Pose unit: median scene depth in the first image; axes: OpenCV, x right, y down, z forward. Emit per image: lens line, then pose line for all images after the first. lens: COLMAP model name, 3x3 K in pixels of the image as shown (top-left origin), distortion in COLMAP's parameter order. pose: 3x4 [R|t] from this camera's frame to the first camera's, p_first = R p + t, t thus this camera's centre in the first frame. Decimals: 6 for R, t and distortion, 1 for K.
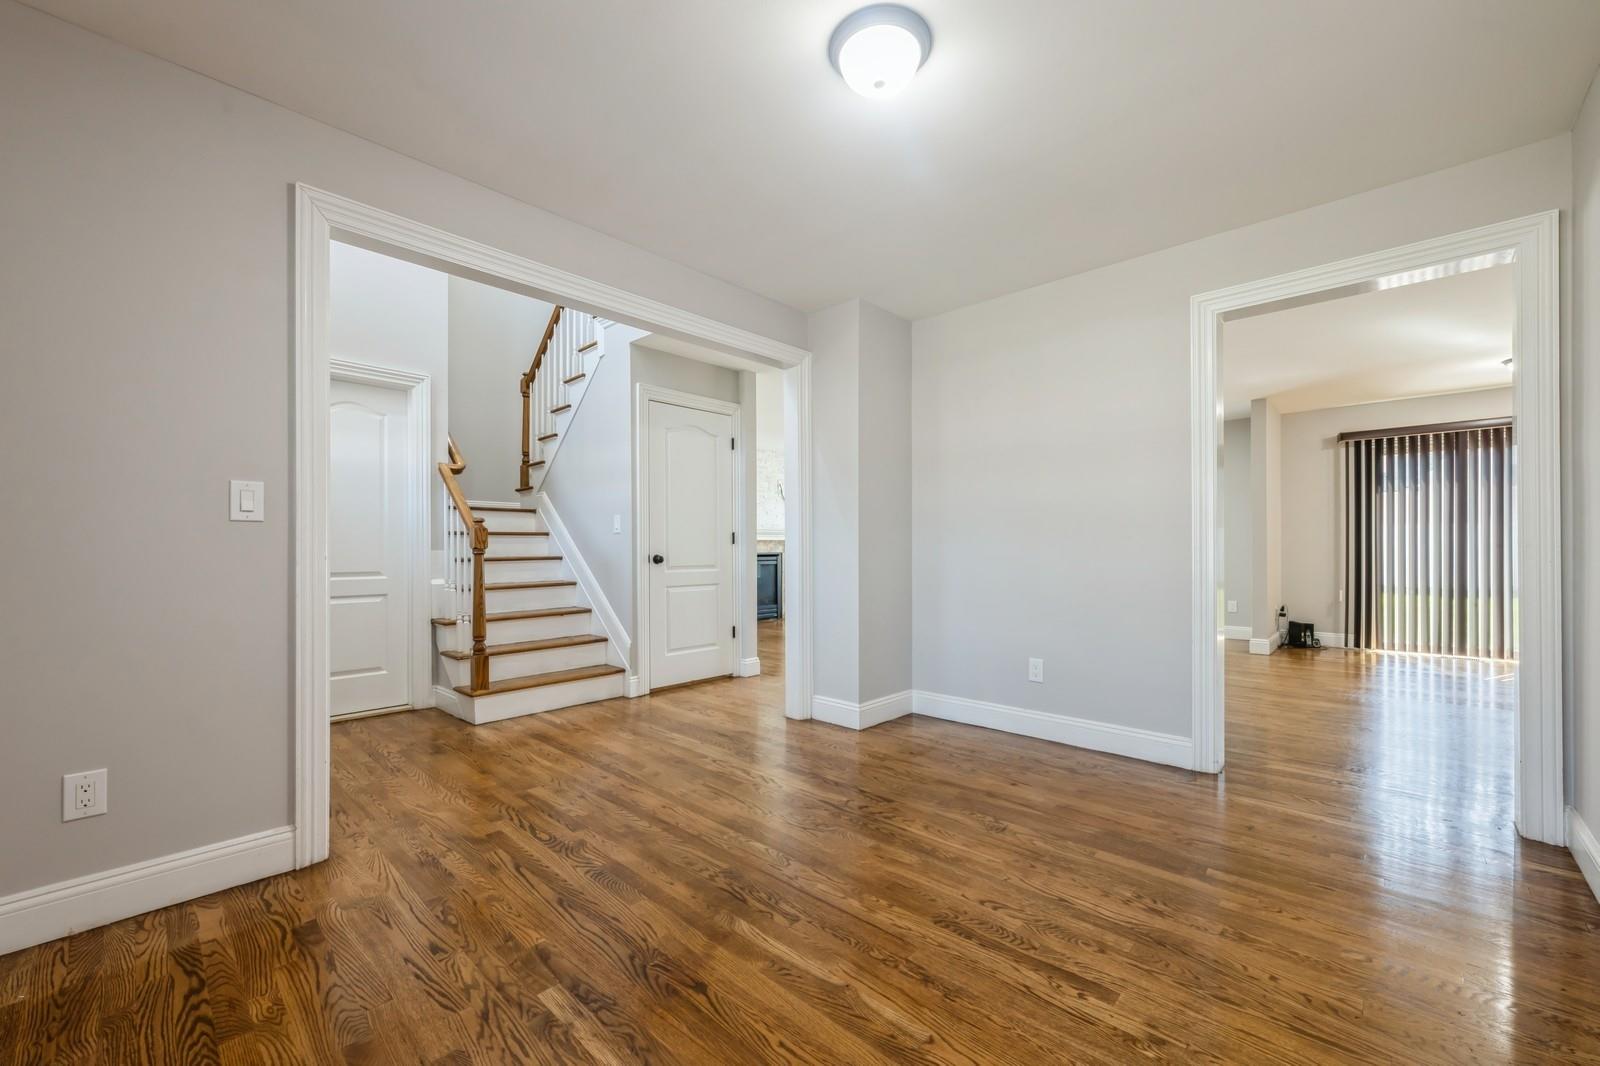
lens RADIAL K [[643.8, 0, 800.2], [0, 643.8, 544.0], [0, 0, 1]] dist [-0.001723, 0.000482]
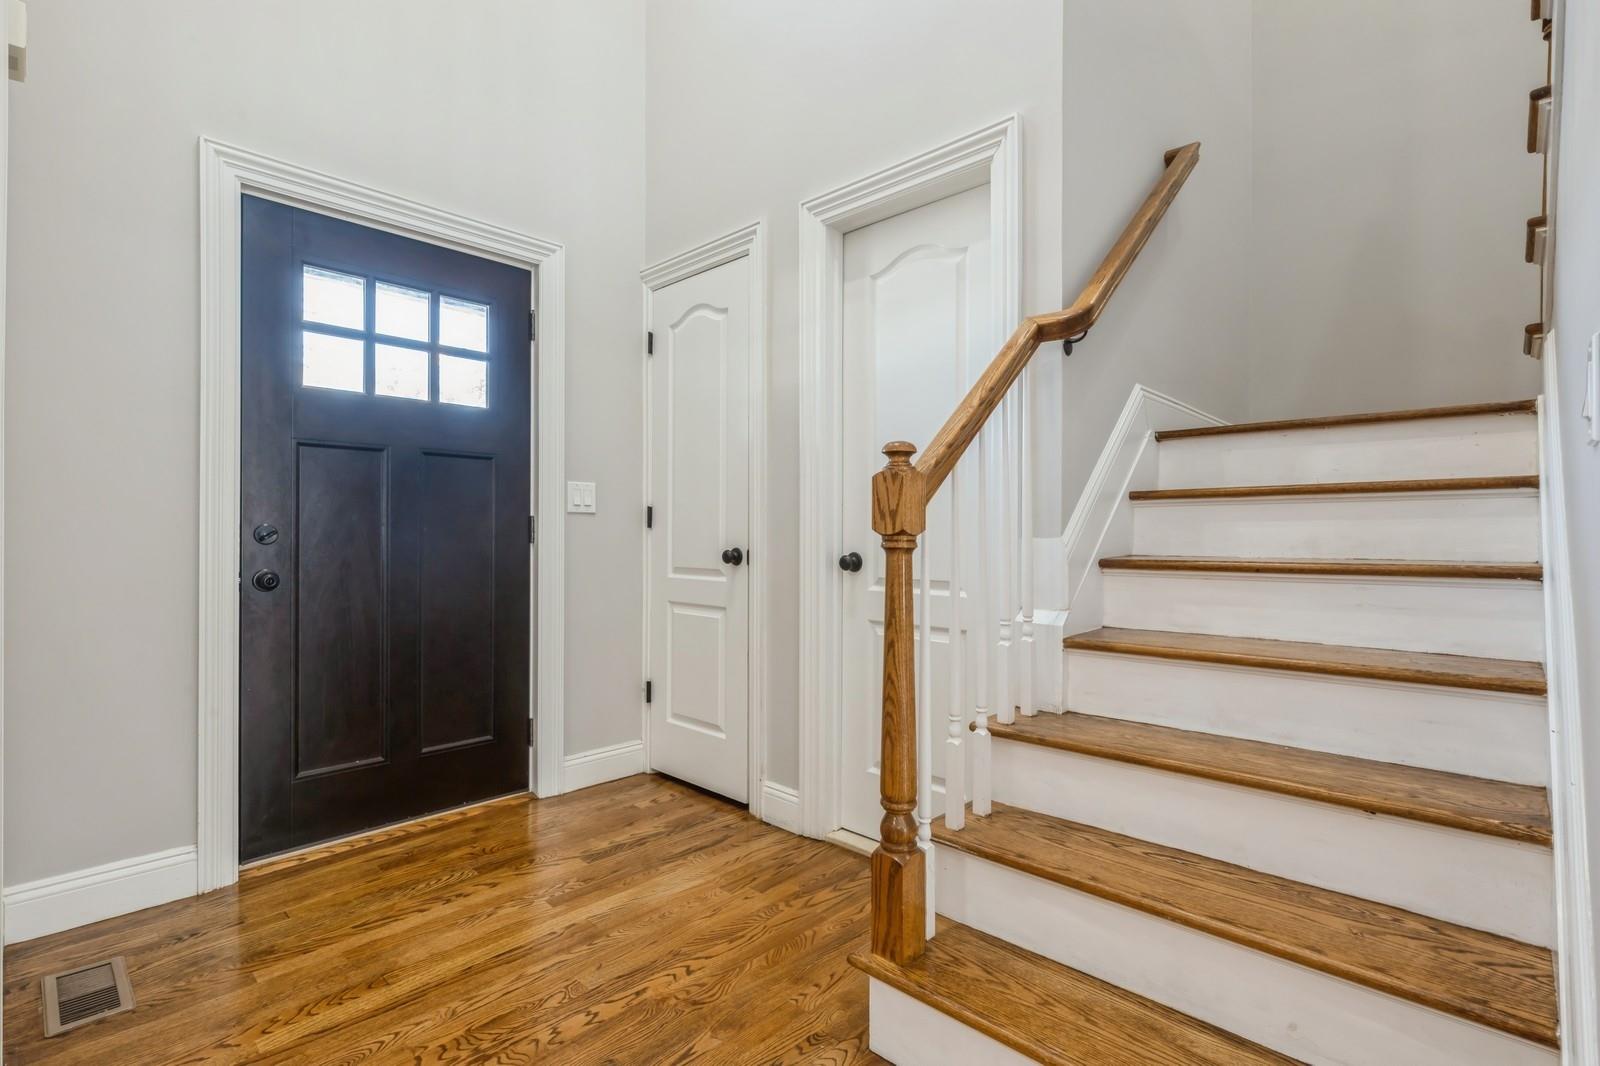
lens RADIAL K [[750.5, 0, 804.9], [0, 750.5, 523.2], [0, 0, 1]] dist [0.026300, 0.000093]
pose [[-0.010994, -0.004995, -0.999927, -0.091096], [0.006503, 0.999966, -0.005067, 0.002632], [0.999918, -0.006558, -0.010961, 0.898145]]
